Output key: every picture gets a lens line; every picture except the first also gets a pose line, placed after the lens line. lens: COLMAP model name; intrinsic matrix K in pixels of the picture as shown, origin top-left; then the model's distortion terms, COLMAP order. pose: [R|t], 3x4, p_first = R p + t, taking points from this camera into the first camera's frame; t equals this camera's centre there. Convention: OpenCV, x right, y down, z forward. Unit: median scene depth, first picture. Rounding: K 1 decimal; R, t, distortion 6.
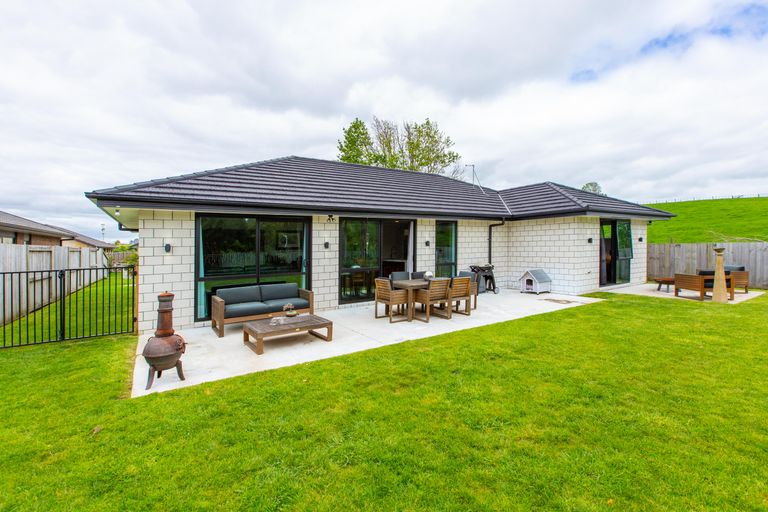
lens RADIAL K [[346.8, 0, 383.5], [0, 346.8, 251.2], [0, 0, 1]] dist [0.001993, -0.000029]
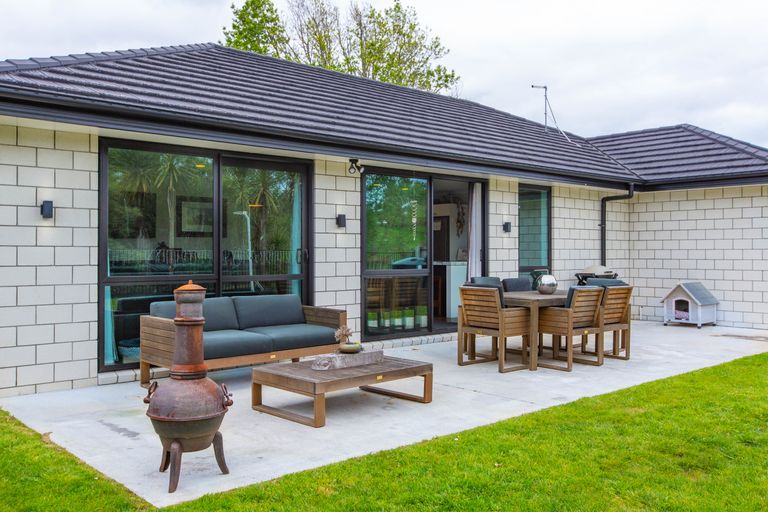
lens RADIAL K [[692.5, 0, 384.0], [0, 692.5, 256.0], [0, 0, 1]] dist [-0.005890, 0.000108]
pose [[0.987192, 0.018555, 0.158452, -0.212140], [-0.016651, 0.999772, -0.013332, 0.036625], [-0.158664, 0.010523, 0.987277, 0.021514]]
